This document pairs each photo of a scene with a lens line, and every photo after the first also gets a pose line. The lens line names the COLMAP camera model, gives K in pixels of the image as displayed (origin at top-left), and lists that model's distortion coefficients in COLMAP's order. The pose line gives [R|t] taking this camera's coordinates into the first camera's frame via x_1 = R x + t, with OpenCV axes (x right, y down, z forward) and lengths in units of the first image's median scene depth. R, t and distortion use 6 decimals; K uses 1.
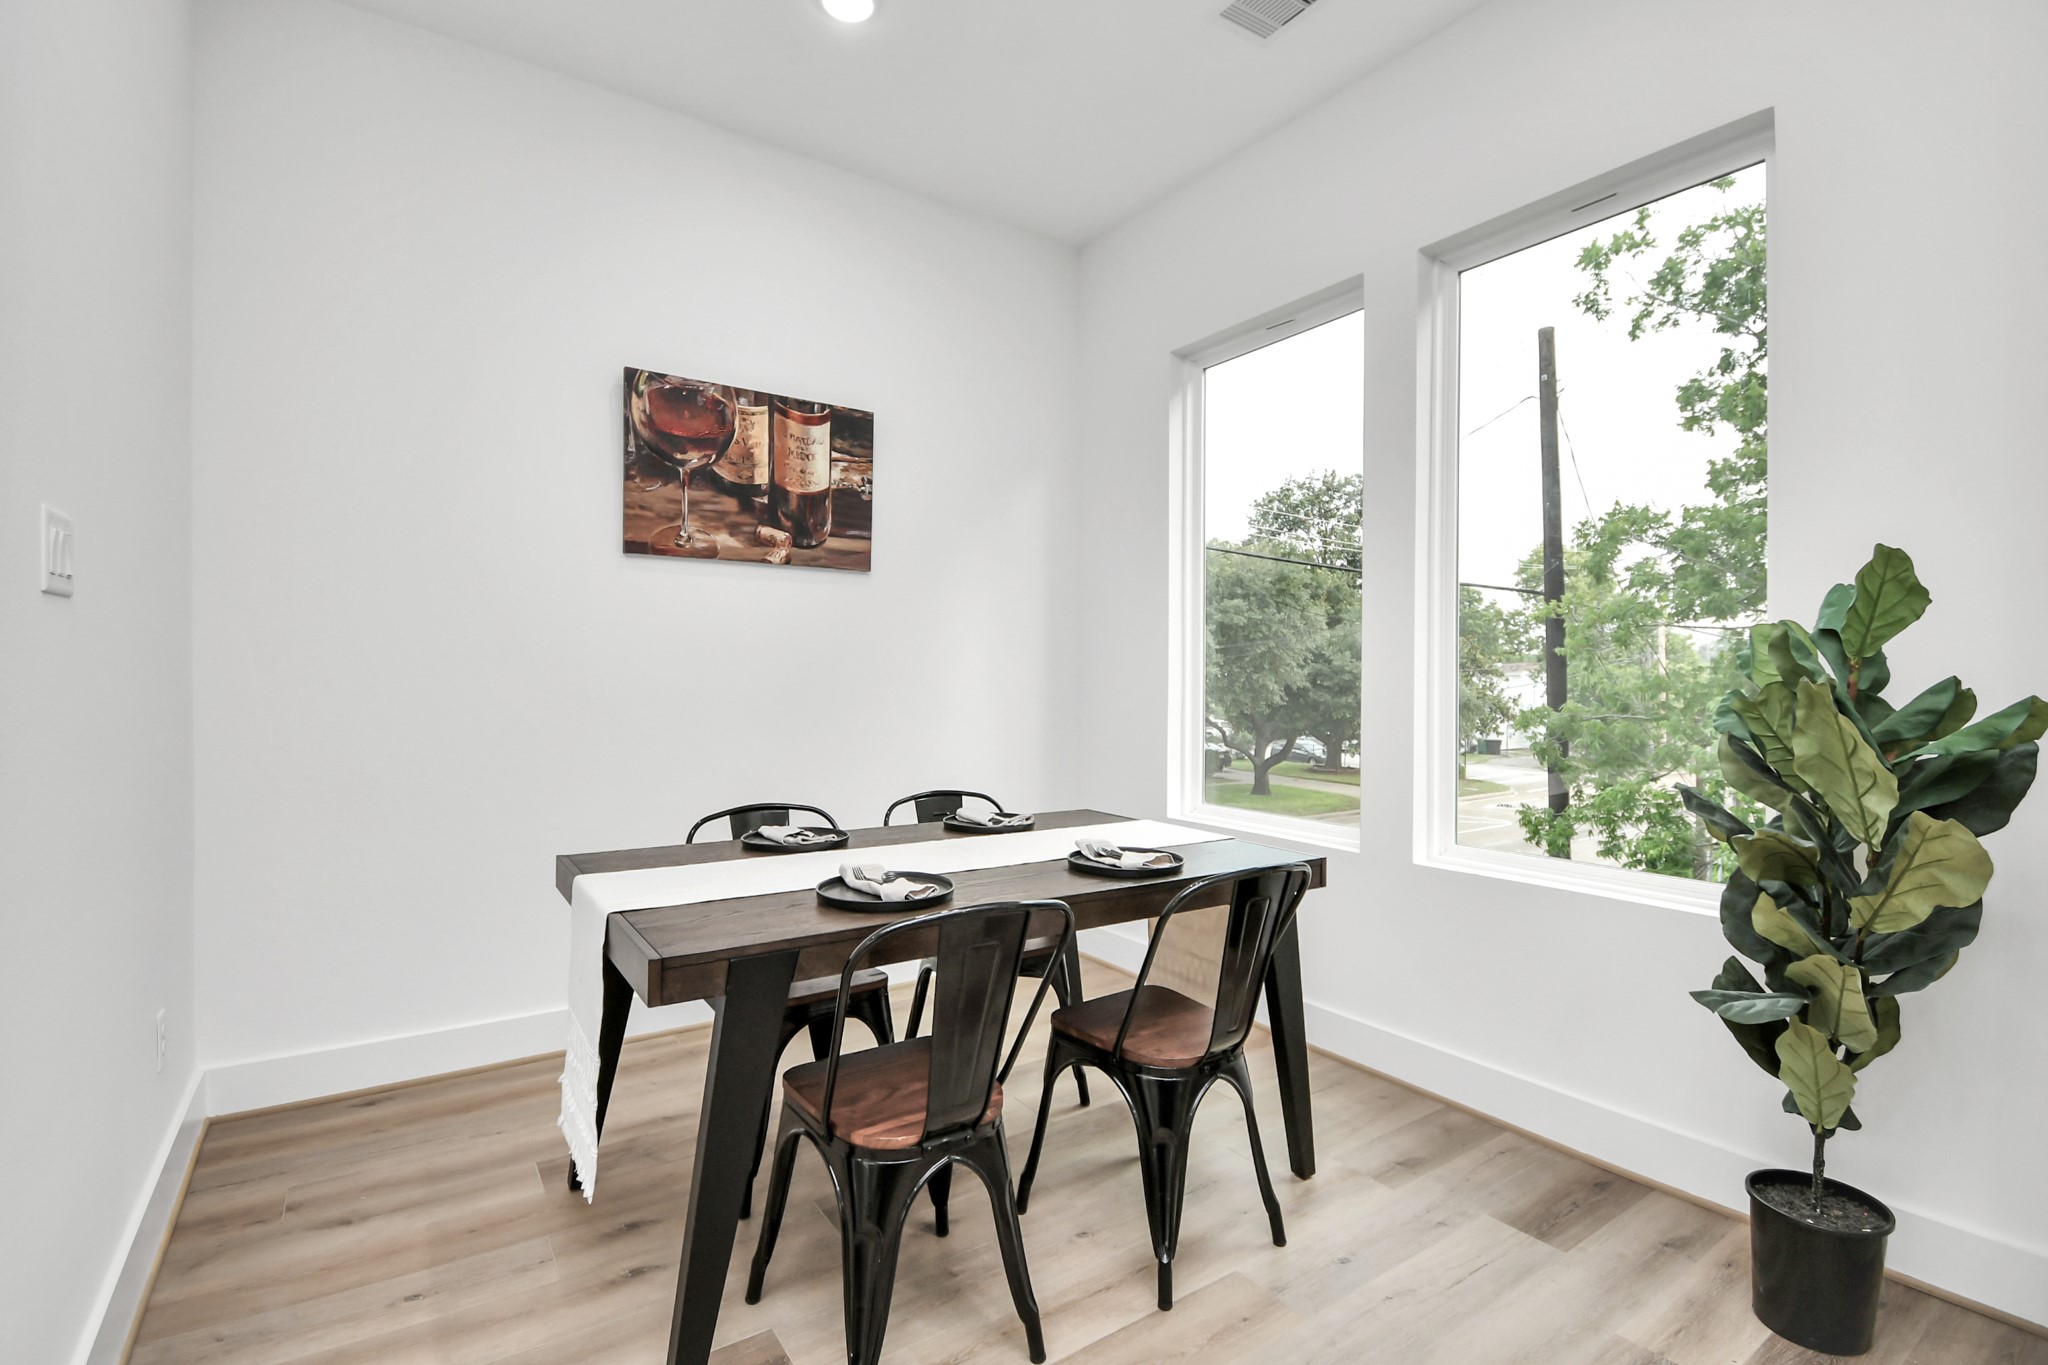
lens RADIAL K [[926.9, 0, 1051.7], [0, 926.9, 680.6], [0, 0, 1]] dist [-0.000578, -0.024102]
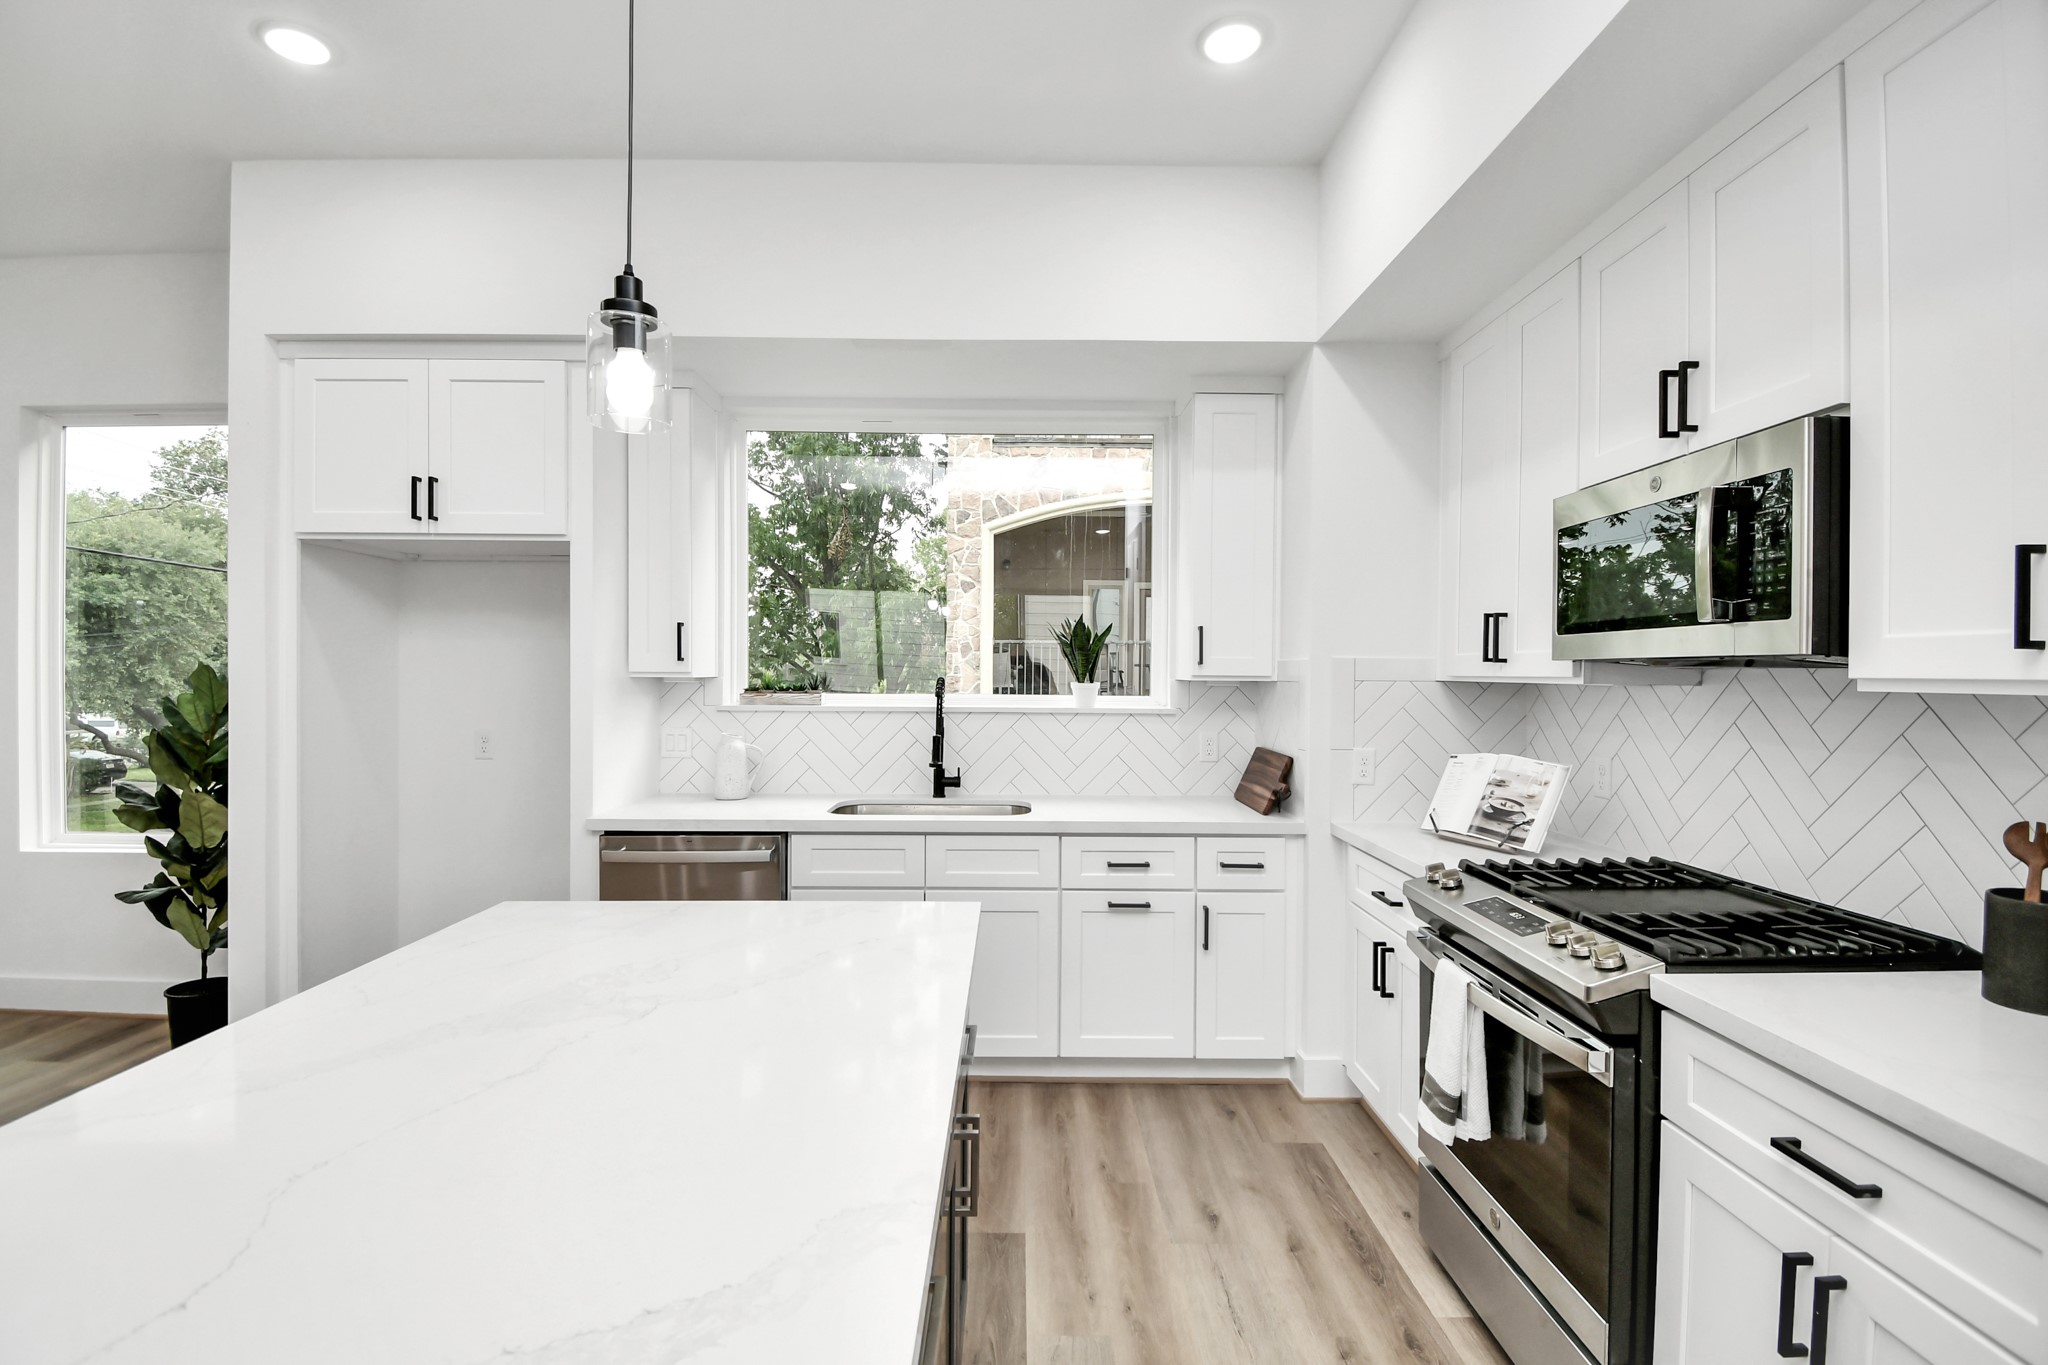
lens RADIAL K [[912.0, 0, 1021.0], [0, 912.0, 683.5], [0, 0, 1]] dist [0.022749, -0.023192]
pose [[0.591223, -0.018464, 0.806297, 0.163554], [-0.000644, 0.999727, 0.023365, -0.070922], [-0.806508, -0.014334, 0.591049, -0.845402]]
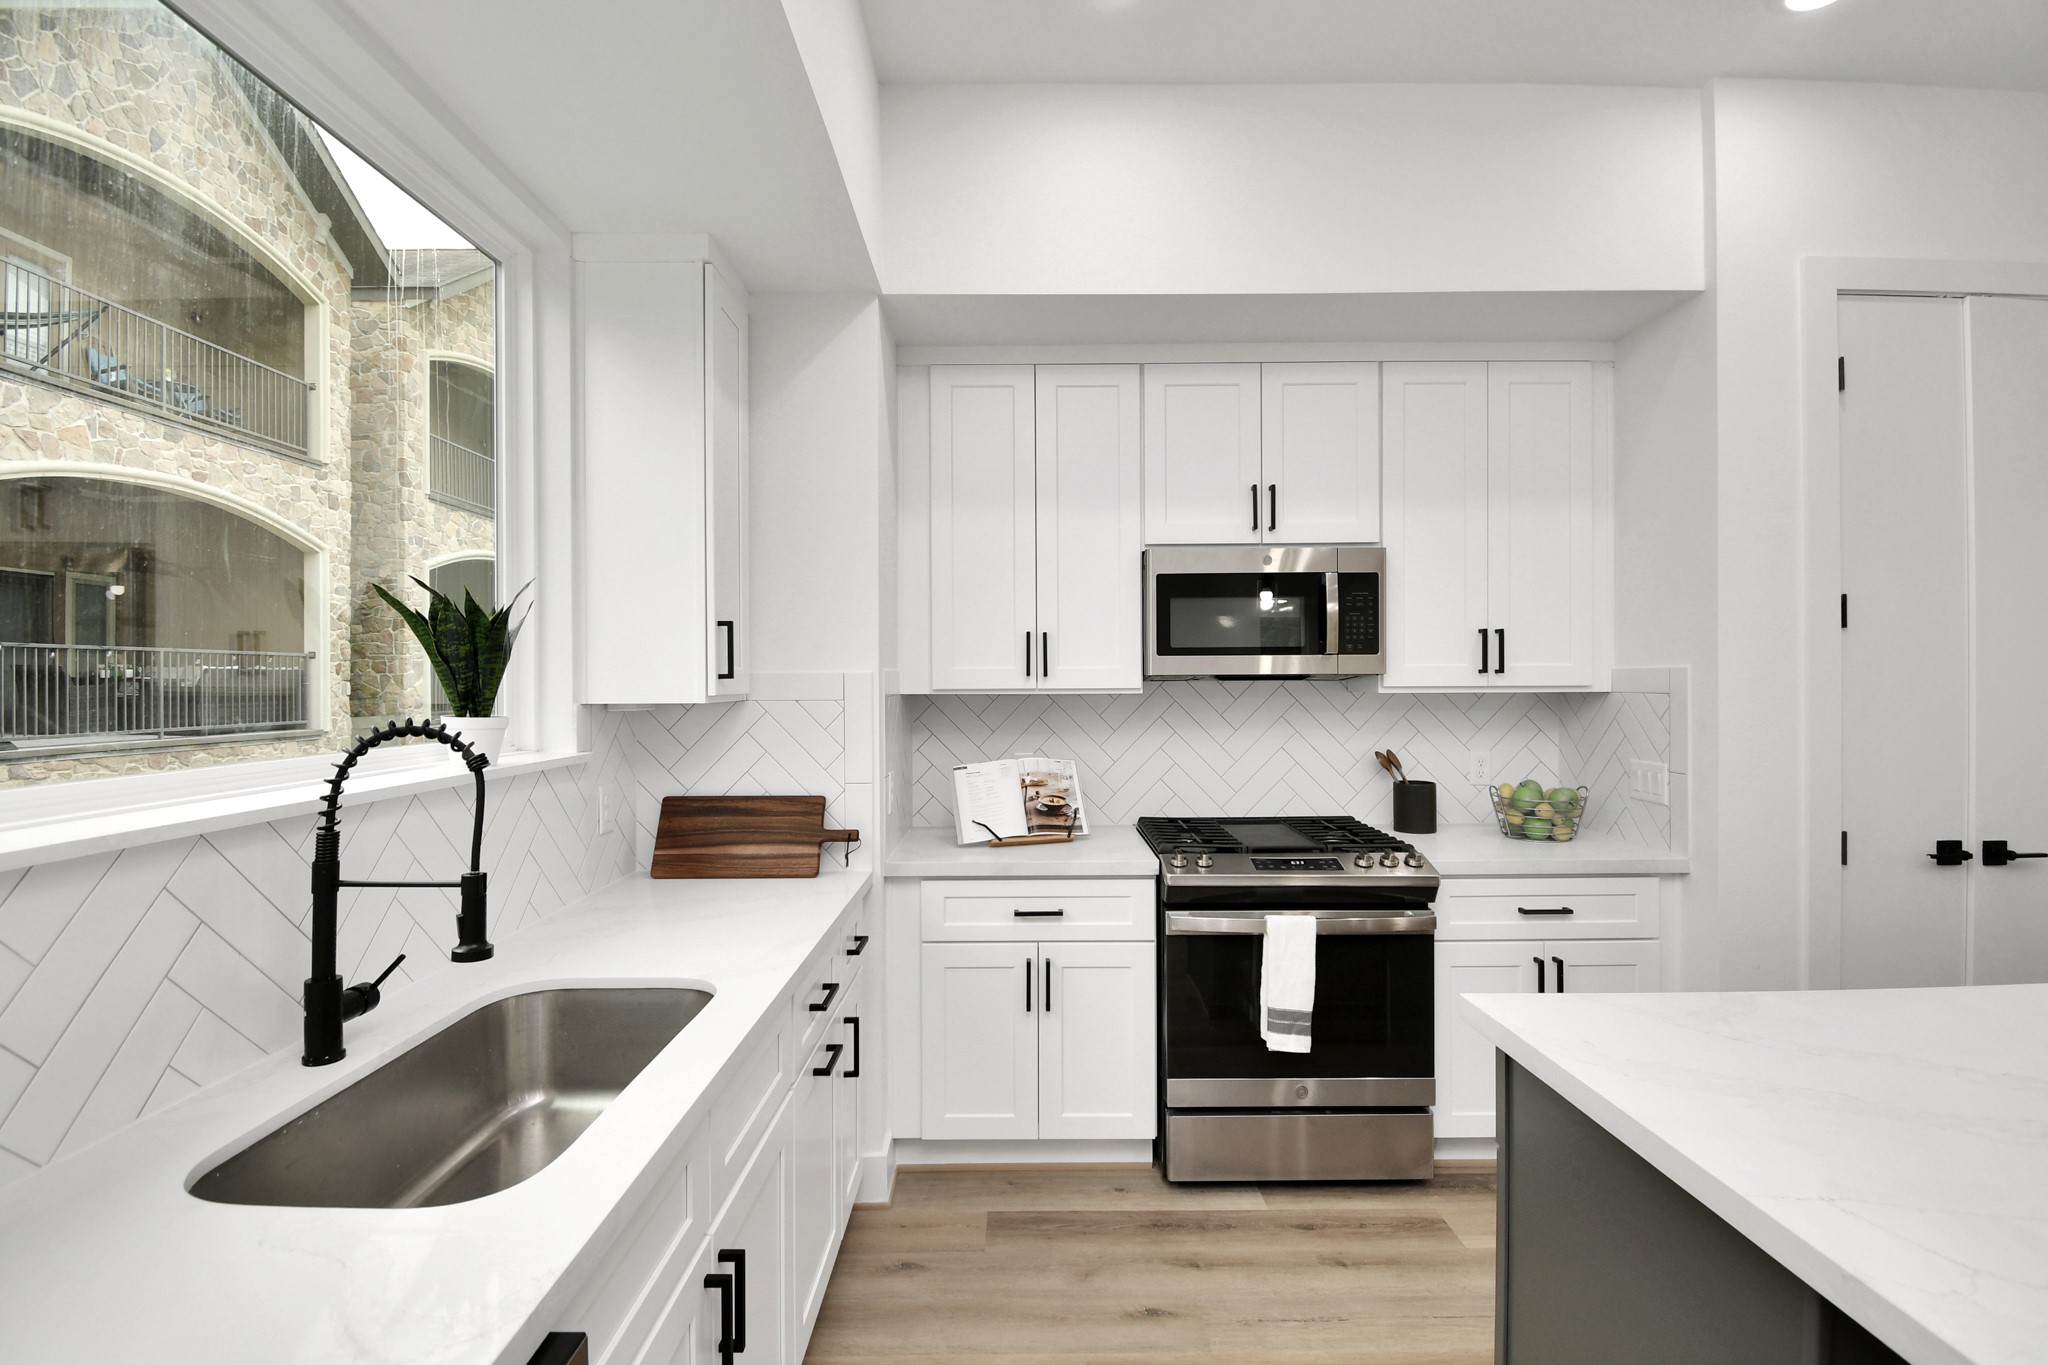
lens RADIAL K [[933.6, 0, 1034.7], [0, 933.6, 680.4], [0, 0, 1]] dist [0.017708, -0.025039]
pose [[-0.806638, -0.012289, 0.590919, 0.521521], [-0.008886, 0.999923, 0.008665, -0.073843], [-0.590980, 0.001738, -0.806685, 0.030645]]
